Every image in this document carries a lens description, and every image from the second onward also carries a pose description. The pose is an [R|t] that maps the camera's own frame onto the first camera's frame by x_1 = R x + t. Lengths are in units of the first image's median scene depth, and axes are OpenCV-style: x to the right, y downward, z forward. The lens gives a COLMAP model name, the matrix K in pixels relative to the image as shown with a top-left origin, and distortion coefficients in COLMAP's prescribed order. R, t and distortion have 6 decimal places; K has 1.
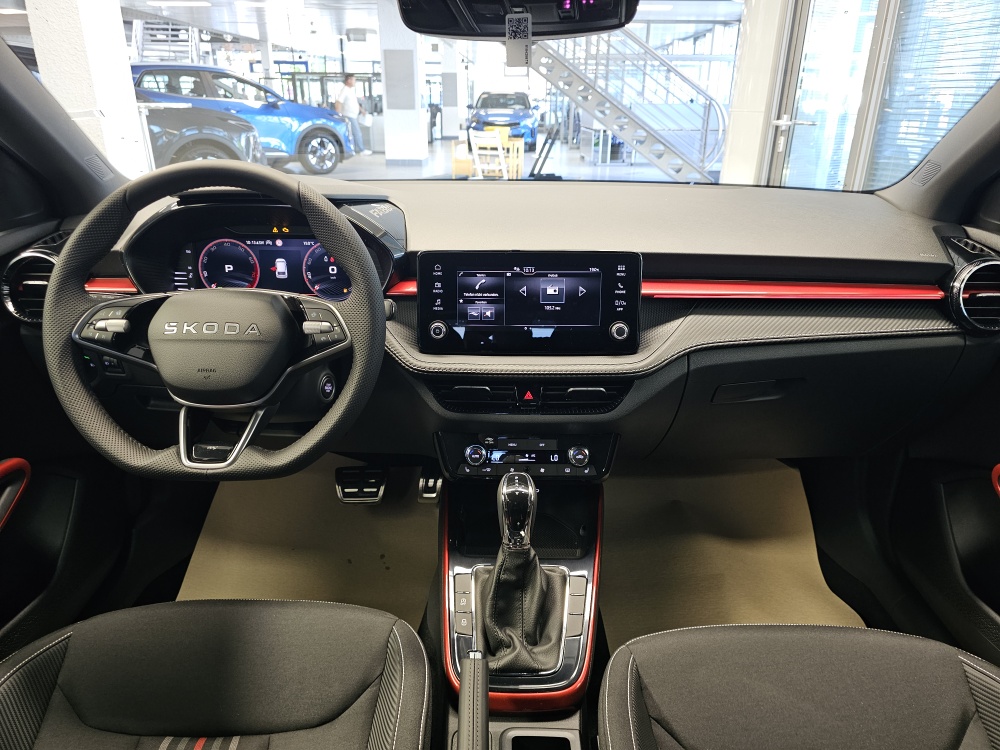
lens RADIAL K [[671.3, 0, 516.3], [0, 671.3, 373.8], [0, 0, 1]] dist [-0.001051, -0.002457]
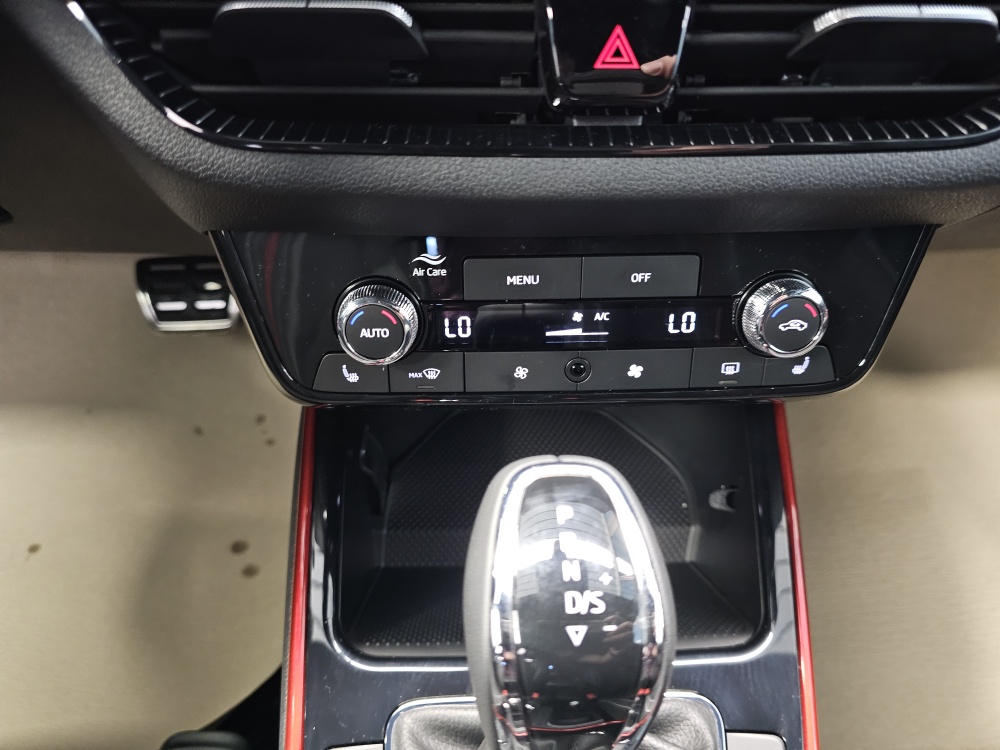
lens RADIAL K [[687.2, 0, 500.0], [0, 687.2, 375.0], [0, 0, 1]] dist [0.060203, -0.001077]
pose [[0.999782, -0.016674, 0.012535, -0.016747], [0.010610, 0.923848, 0.382612, 0.037204], [-0.017960, -0.382395, 0.923824, 0.691952]]
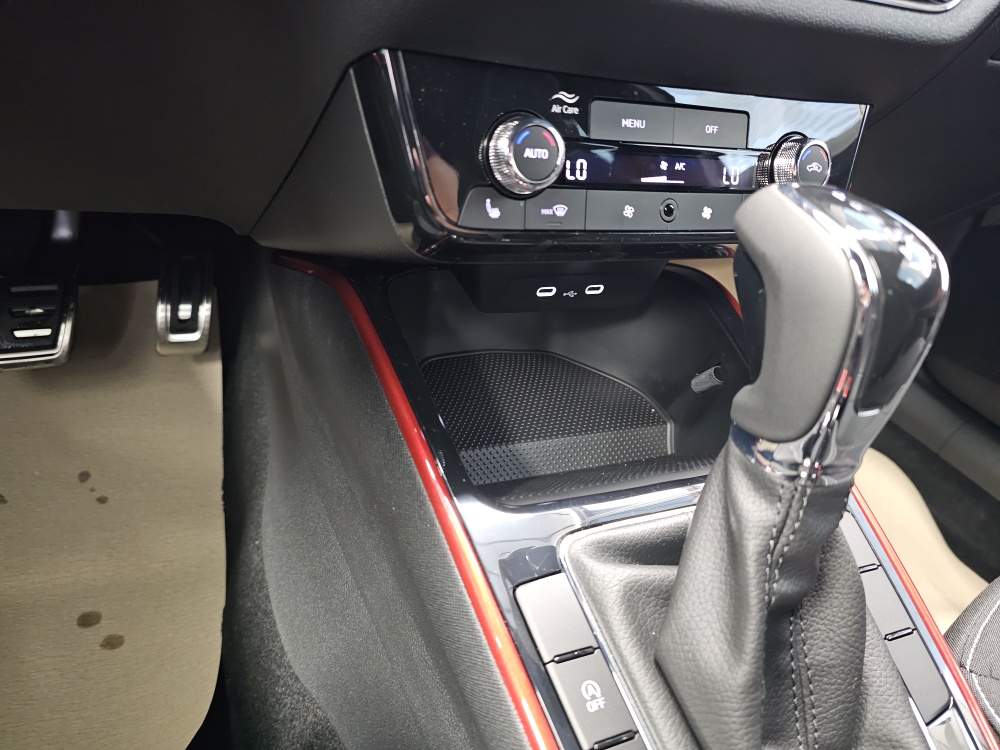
lens RADIAL K [[672.3, 0, 498.8], [0, 672.3, 354.1], [0, 0, 1]] dist [0.048087, -0.000168]
pose [[0.913222, -0.081431, 0.399243, -0.170886], [-0.003376, 0.978281, 0.207254, 0.132085], [-0.407449, -0.190617, 0.893113, 0.684647]]
